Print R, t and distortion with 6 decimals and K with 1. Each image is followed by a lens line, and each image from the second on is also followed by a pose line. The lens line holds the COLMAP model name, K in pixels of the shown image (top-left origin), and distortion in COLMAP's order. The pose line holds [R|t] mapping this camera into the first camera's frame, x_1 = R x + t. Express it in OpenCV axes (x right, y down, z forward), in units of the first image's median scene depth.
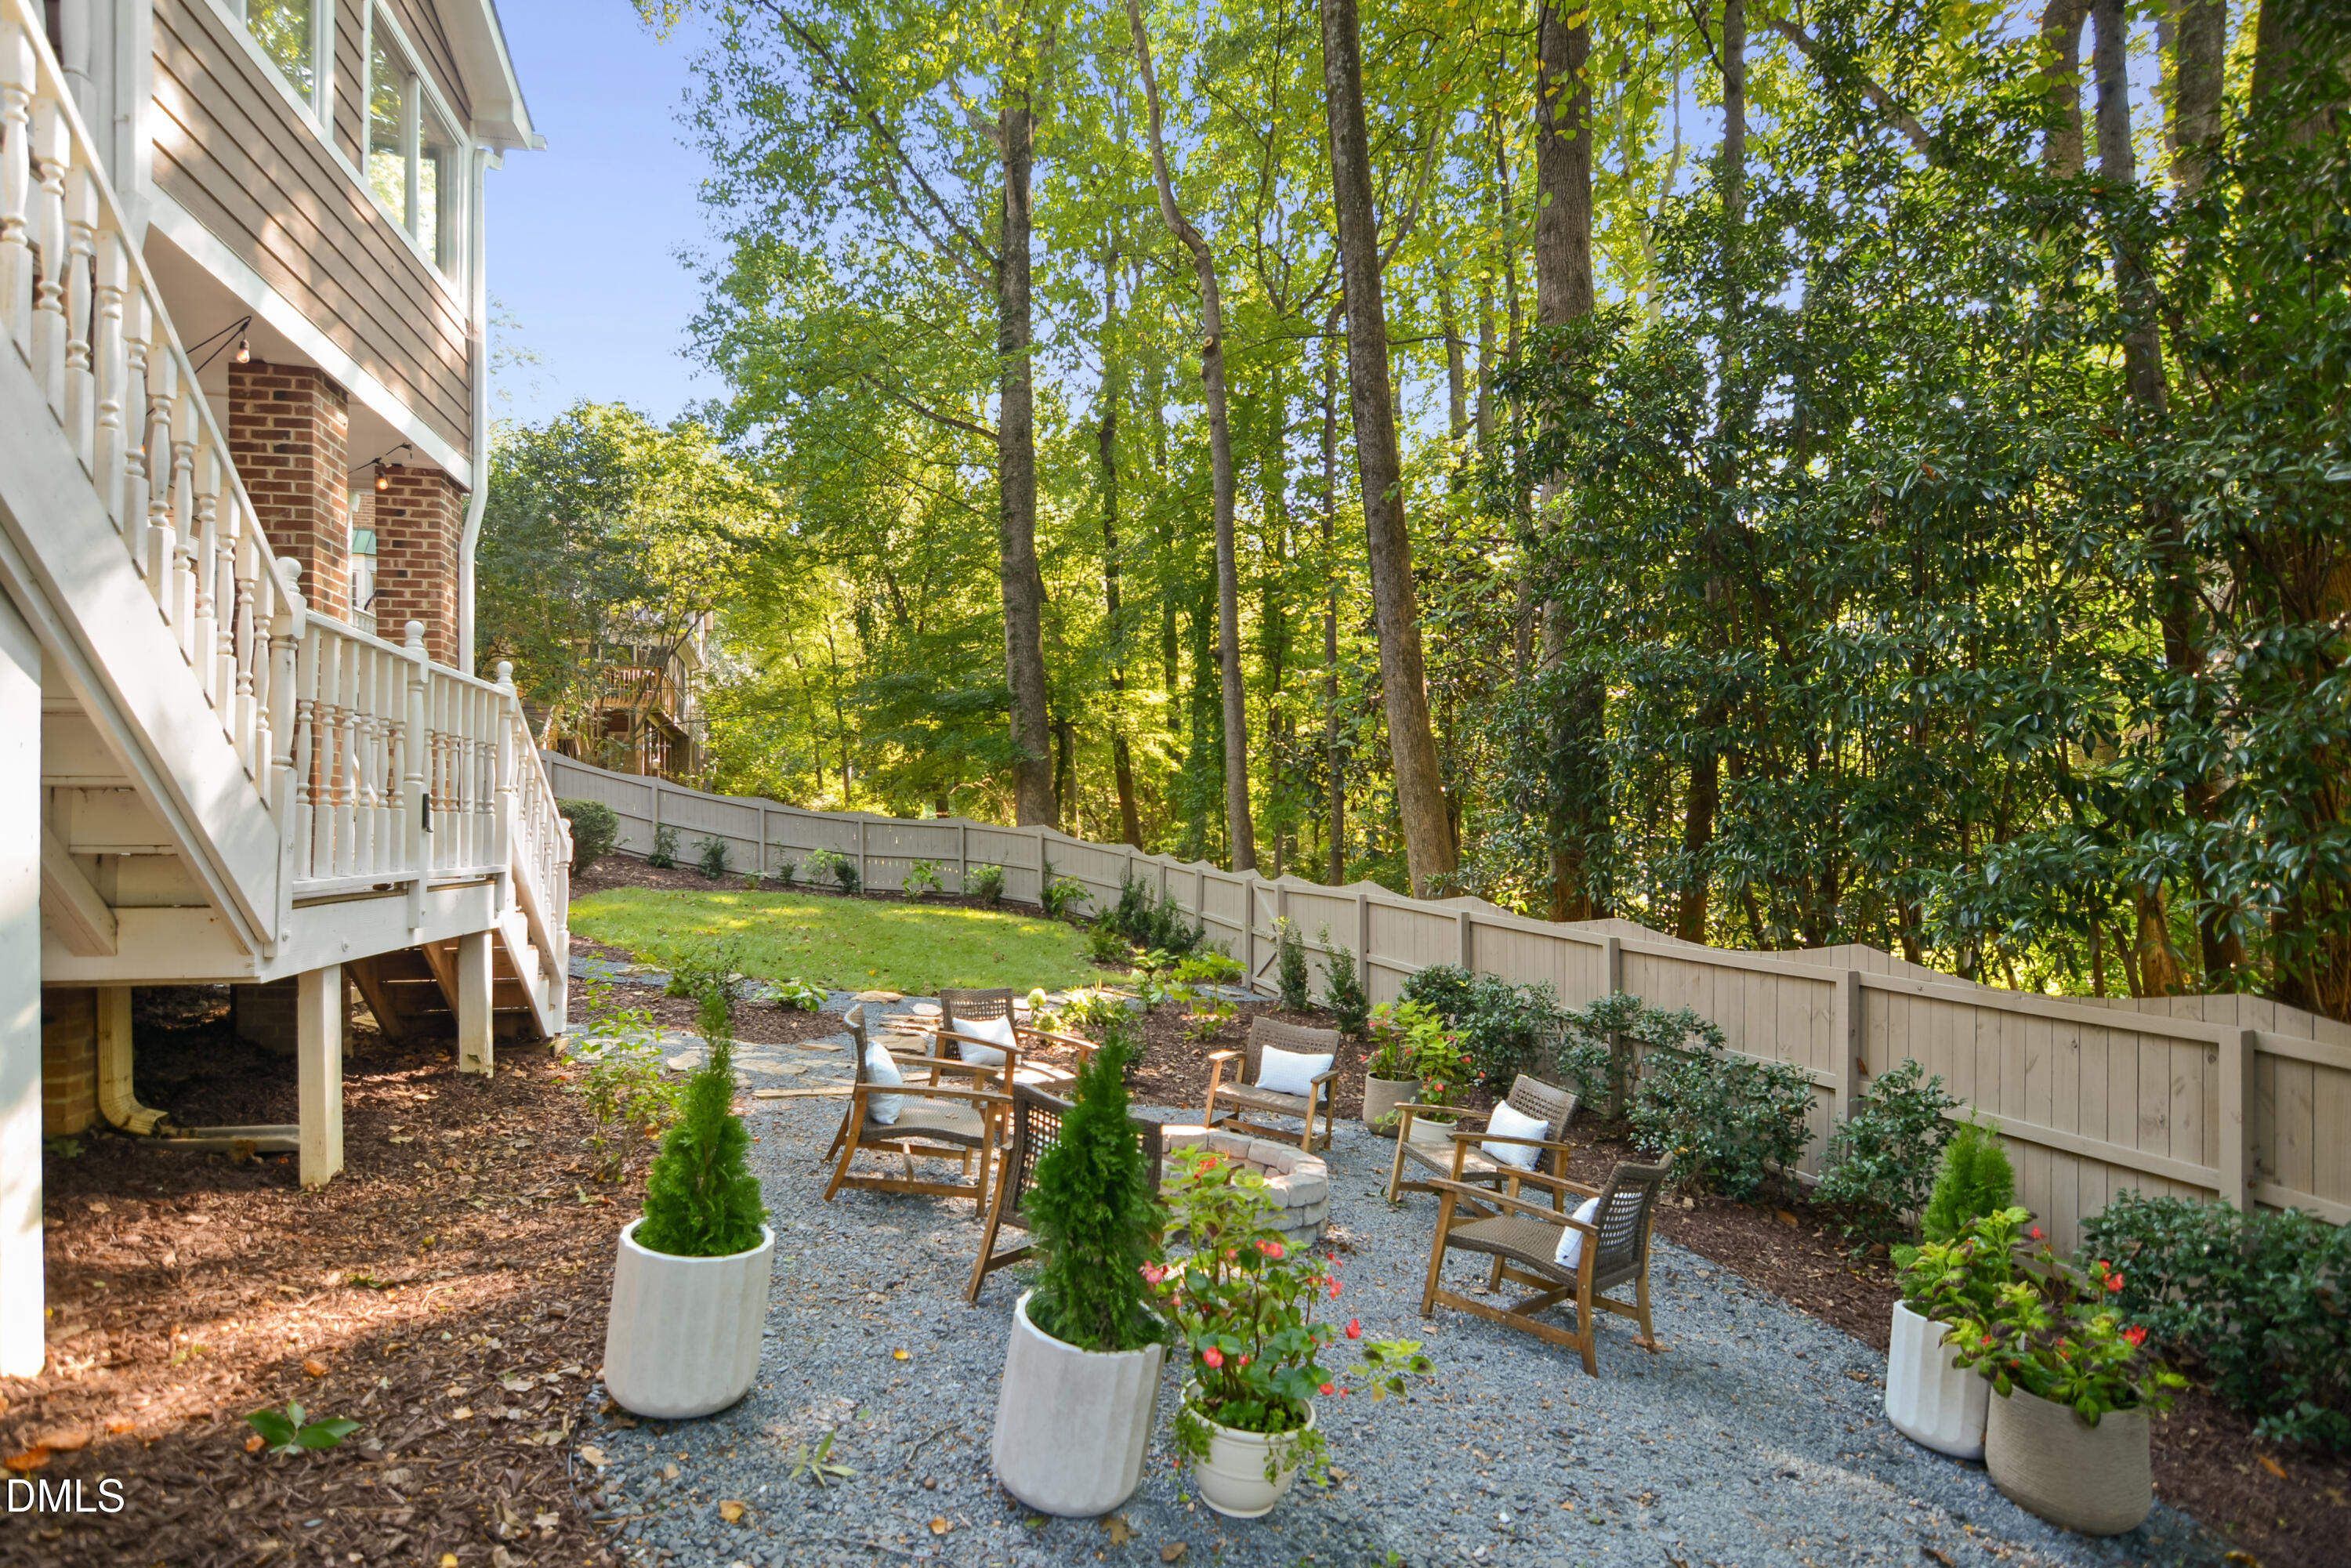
lens RADIAL K [[1187.0, 0, 1145.7], [0, 1187.0, 821.1], [0, 0, 1]] dist [-0.015696, 0.009162]
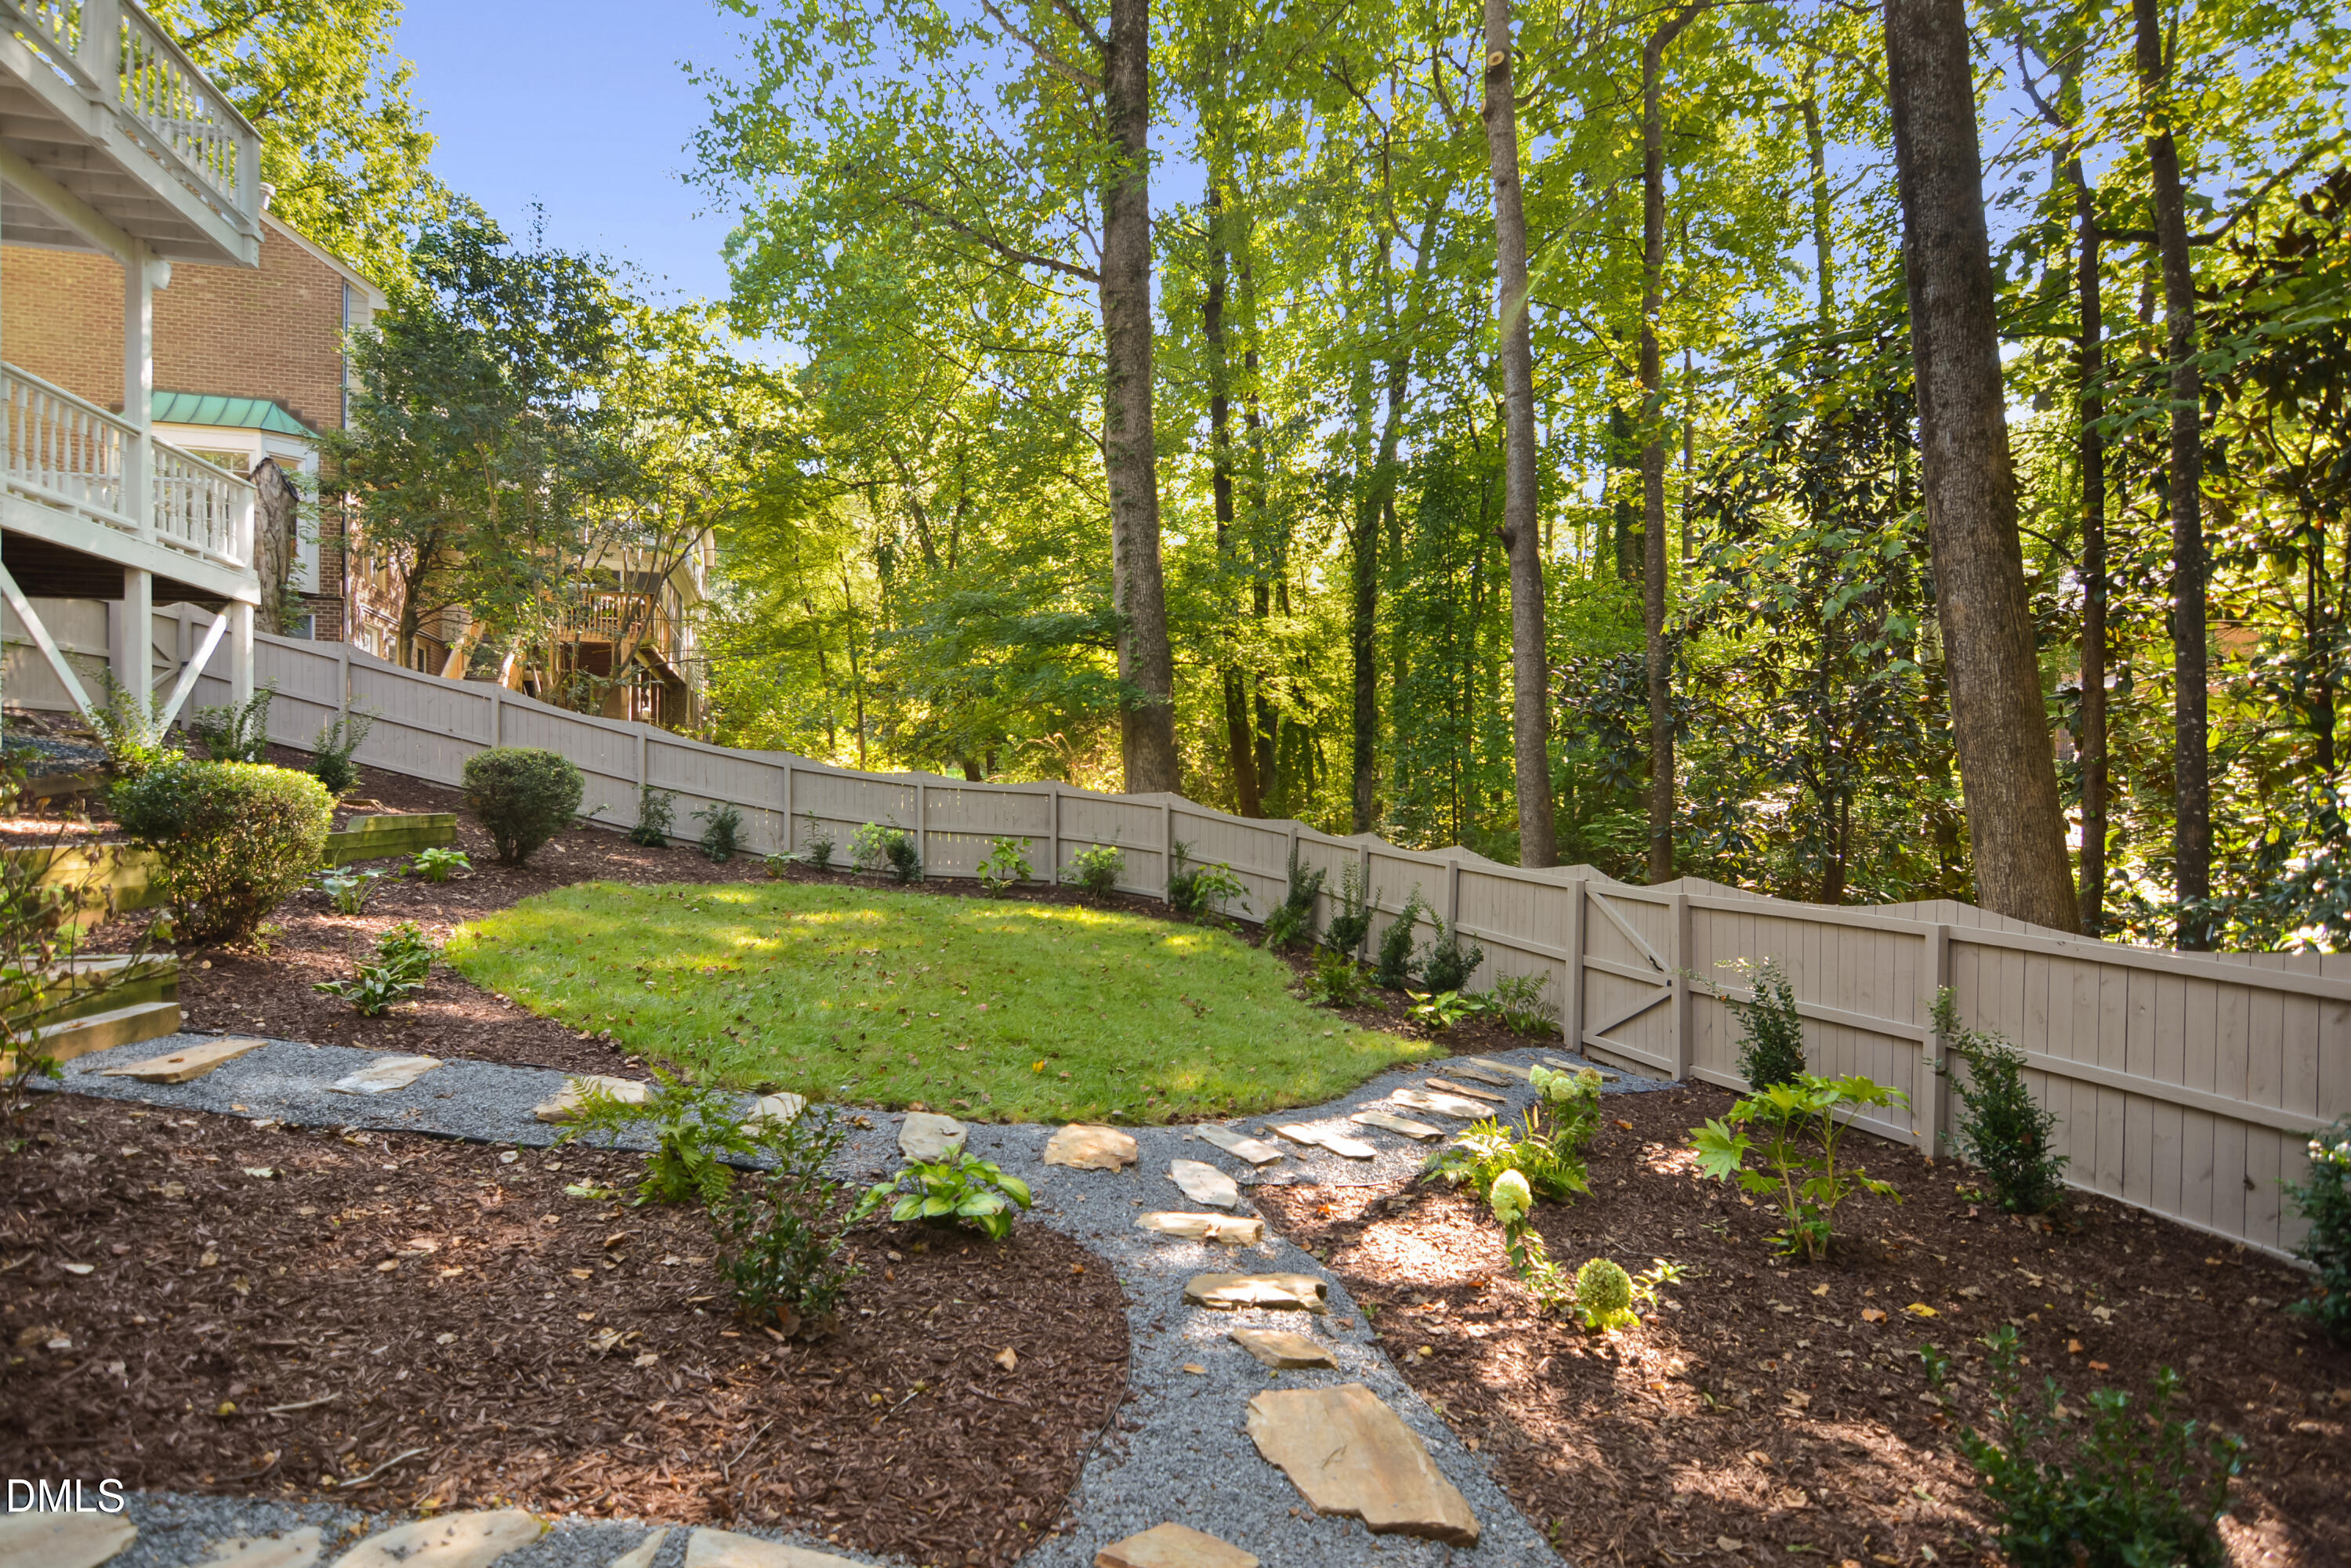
lens RADIAL K [[1187.0, 0, 1172.9], [0, 1187.0, 797.4], [0, 0, 1]] dist [-0.015696, 0.009162]
pose [[0.999652, 0.009138, 0.024734, -0.076616], [-0.009308, 0.999934, 0.006764, 0.000948], [-0.024670, -0.006992, 0.999671, 0.192450]]
